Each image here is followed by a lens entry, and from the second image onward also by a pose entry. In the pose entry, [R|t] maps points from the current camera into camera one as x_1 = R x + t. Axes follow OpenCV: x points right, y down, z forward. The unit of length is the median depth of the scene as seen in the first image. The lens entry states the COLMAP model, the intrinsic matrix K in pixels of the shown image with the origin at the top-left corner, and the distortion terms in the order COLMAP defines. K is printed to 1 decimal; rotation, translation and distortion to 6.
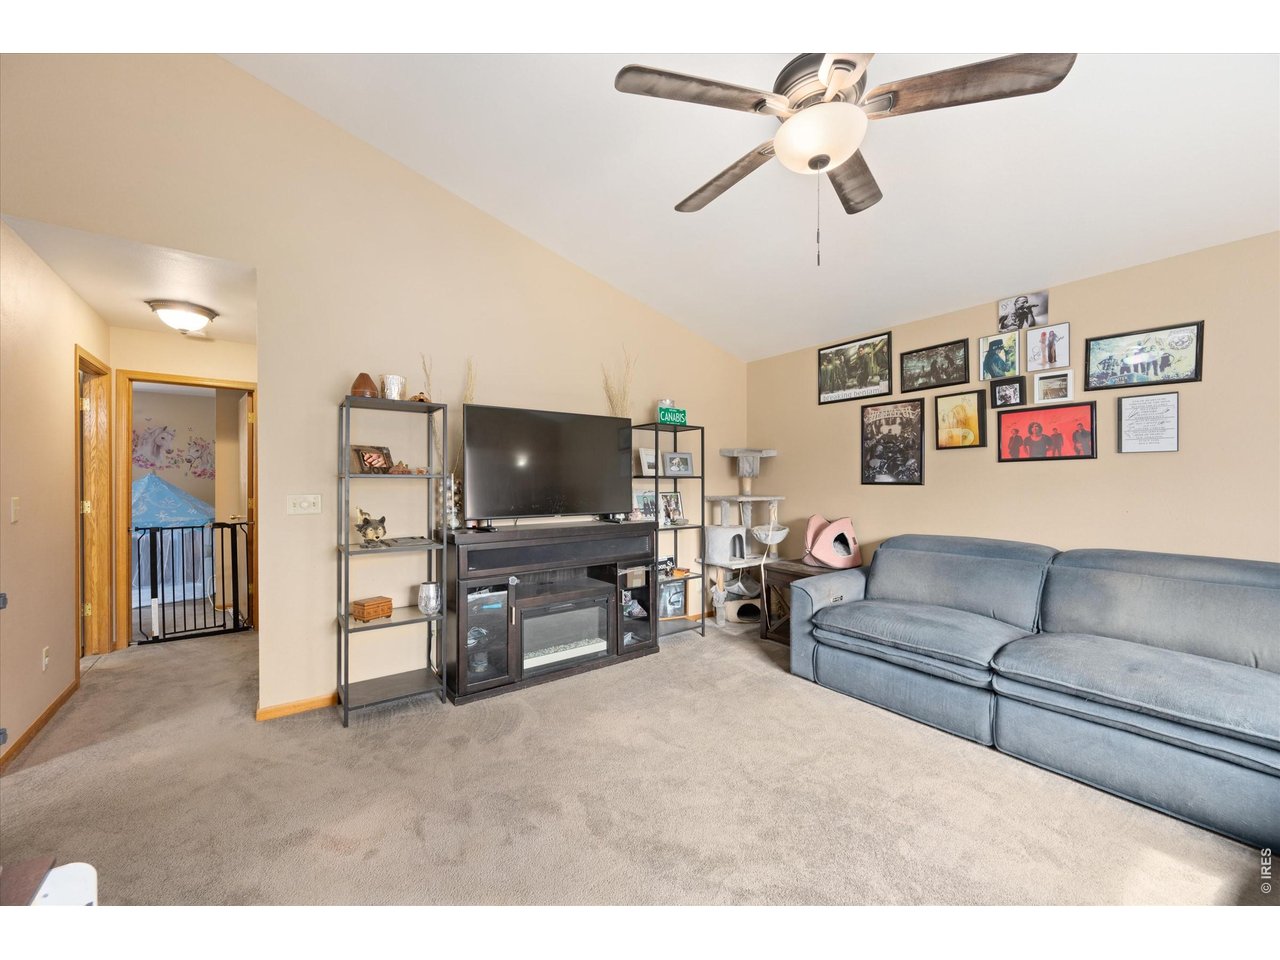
lens RADIAL K [[508.6, 0, 642.1], [0, 508.6, 487.1], [0, 0, 1]] dist [0.000367, -0.000050]
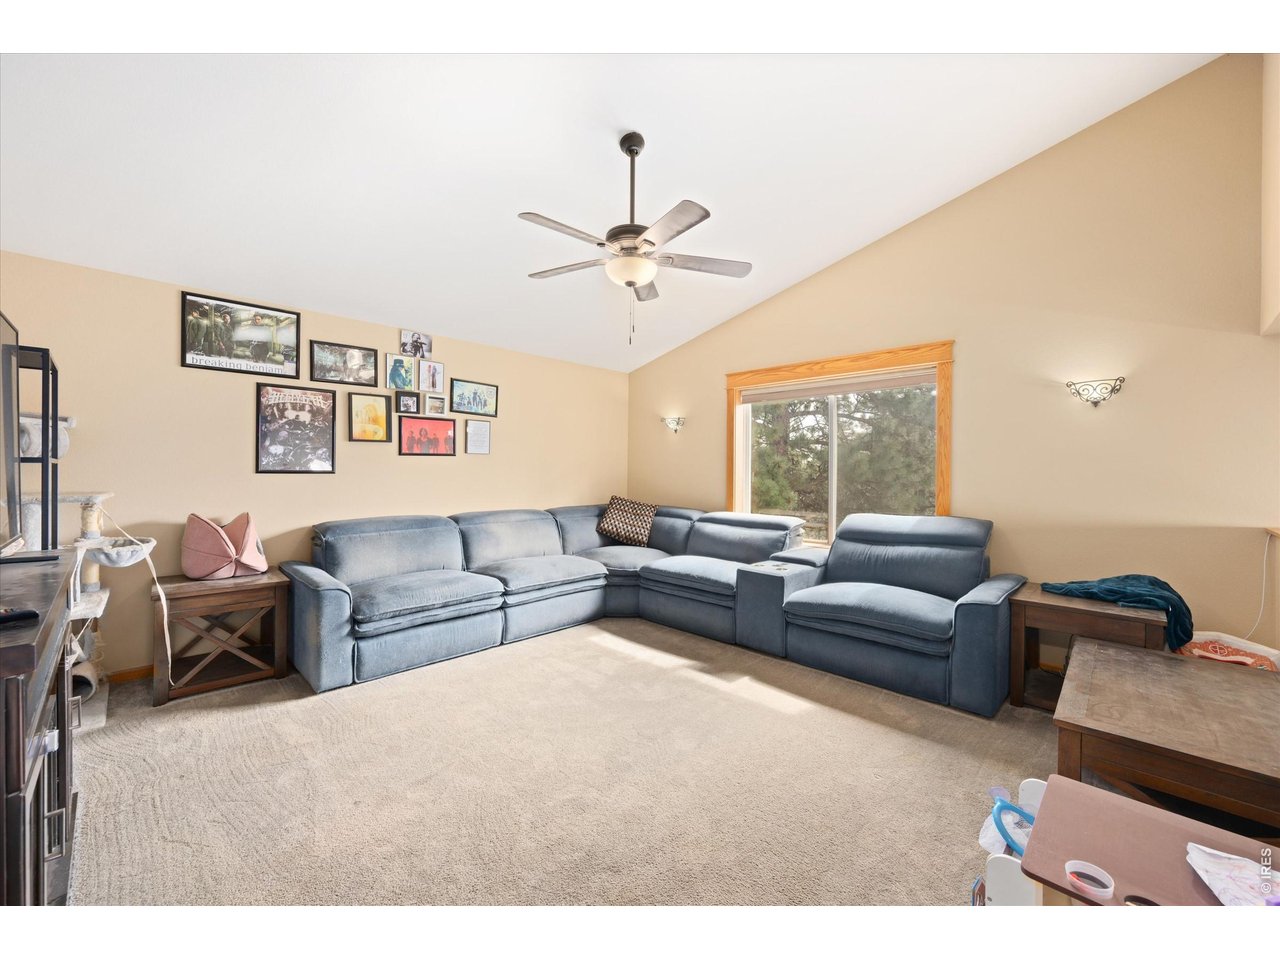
lens RADIAL K [[507.8, 0, 643.4], [0, 507.8, 474.8], [0, 0, 1]] dist [-0.001755, -0.000296]
pose [[-0.166274, -0.008018, 0.986047, -0.663263], [0.005136, 0.999946, 0.008997, -0.008679], [-0.986066, 0.006560, -0.166224, 0.616502]]
